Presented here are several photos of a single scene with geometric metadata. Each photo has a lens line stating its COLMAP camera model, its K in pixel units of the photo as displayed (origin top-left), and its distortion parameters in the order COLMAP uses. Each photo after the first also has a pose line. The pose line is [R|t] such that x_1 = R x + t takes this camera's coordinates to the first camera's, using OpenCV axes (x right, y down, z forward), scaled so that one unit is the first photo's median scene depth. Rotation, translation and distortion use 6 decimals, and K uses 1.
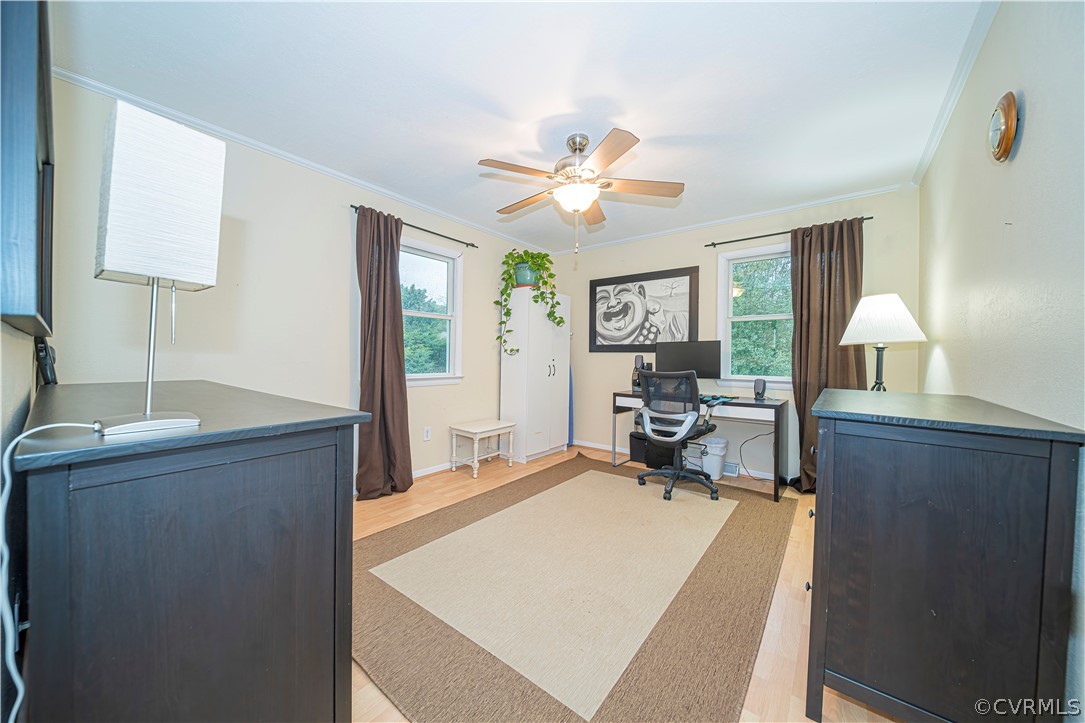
lens RADIAL K [[383.0, 0, 534.7], [0, 383.0, 358.4], [0, 0, 1]] dist [-0.001531, -0.000344]
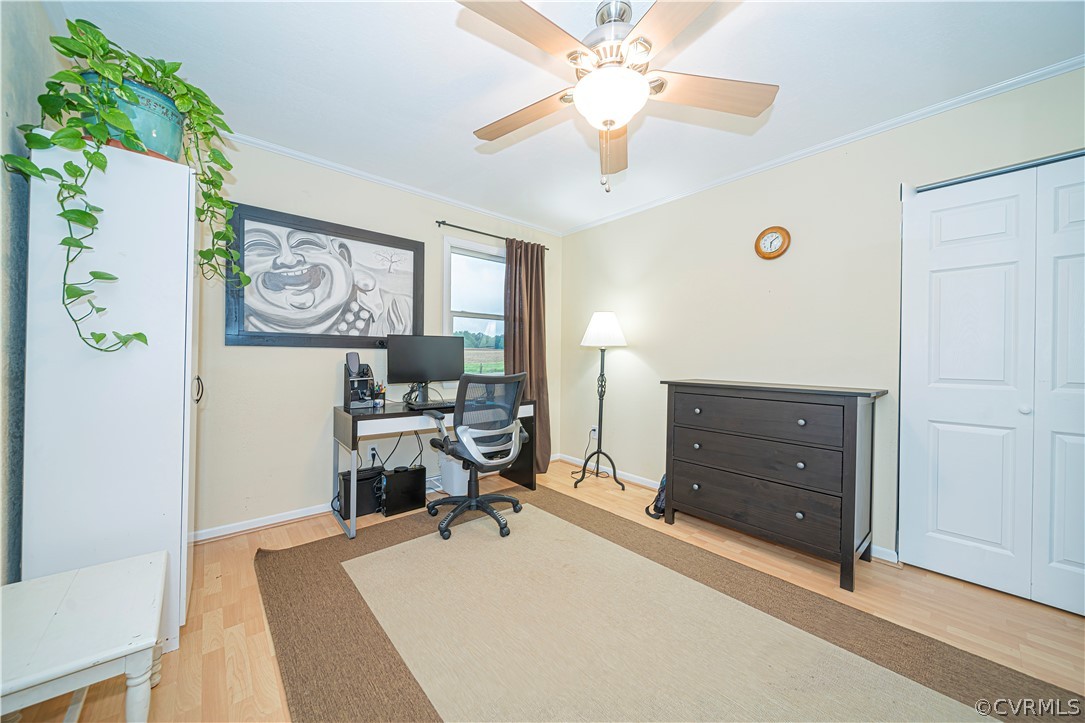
lens RADIAL K [[383.0, 0, 534.7], [0, 383.0, 358.4], [0, 0, 1]] dist [-0.001531, -0.000344]
pose [[0.190097, -0.013006, 0.981679, -0.299924], [-0.002322, 0.999903, 0.013698, -0.007671], [-0.981763, -0.004884, 0.190049, 0.566134]]
